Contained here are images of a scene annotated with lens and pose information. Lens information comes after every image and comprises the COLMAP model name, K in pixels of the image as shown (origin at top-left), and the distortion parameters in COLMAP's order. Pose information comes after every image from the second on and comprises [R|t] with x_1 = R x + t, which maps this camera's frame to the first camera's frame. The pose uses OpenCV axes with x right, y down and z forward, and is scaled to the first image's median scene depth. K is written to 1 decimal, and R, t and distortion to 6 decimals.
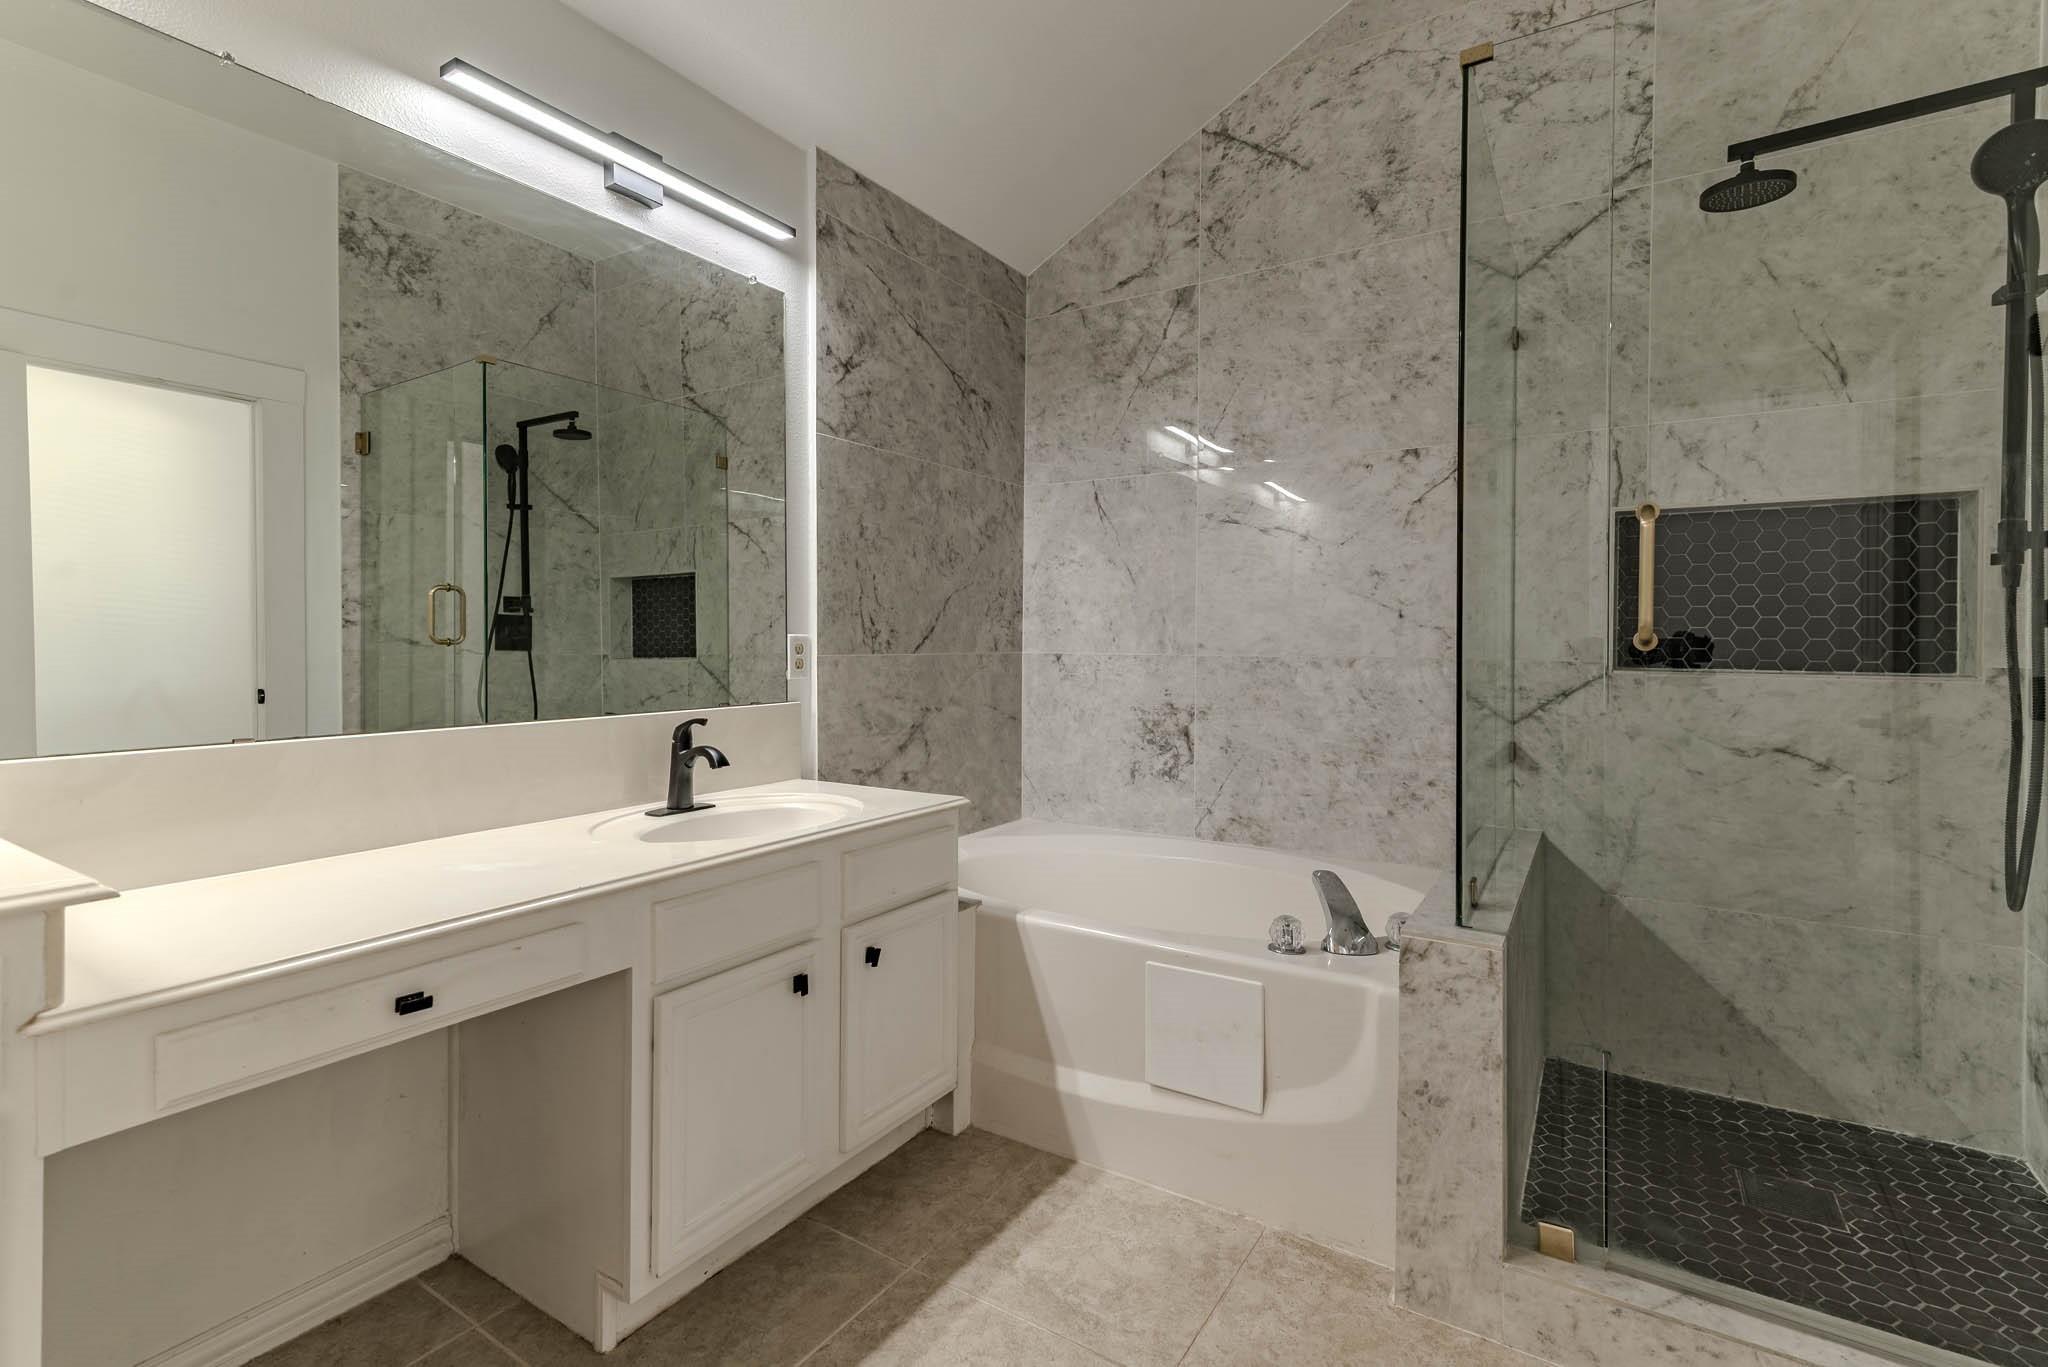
lens RADIAL K [[956.6, 0, 1029.1], [0, 956.6, 646.0], [0, 0, 1]] dist [0.019220, -0.000390]
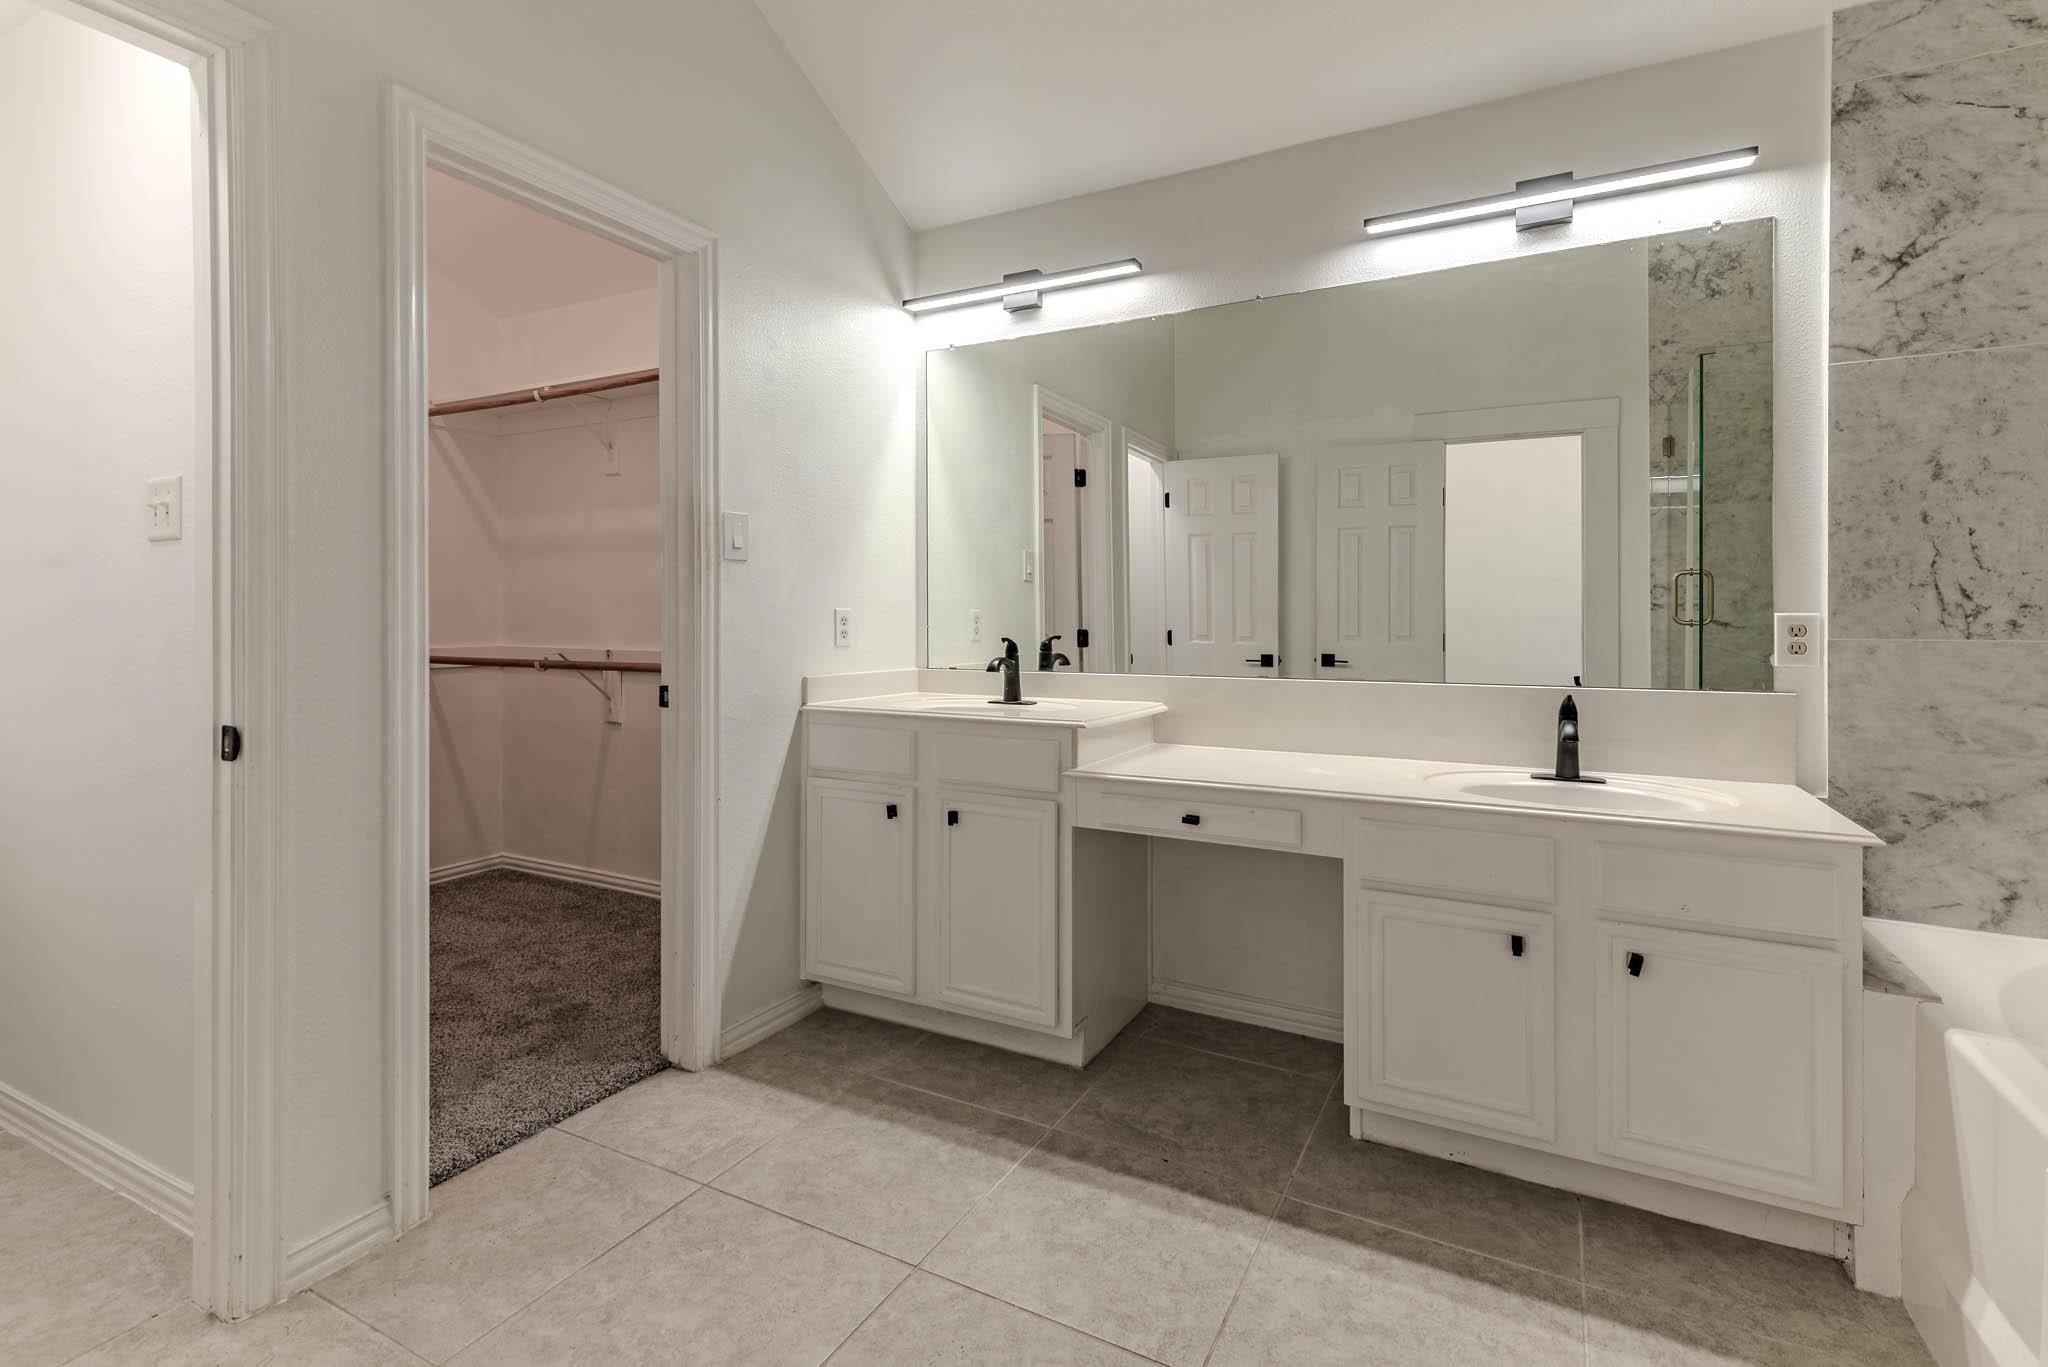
lens RADIAL K [[930.5, 0, 1034.6], [0, 930.5, 624.2], [0, 0, 1]] dist [0.012637, -0.000575]
pose [[0.088549, 0.002103, -0.996070, 0.495923], [-0.006707, 0.999976, 0.001515, 0.000866], [0.996049, 0.006547, 0.088561, 0.252880]]
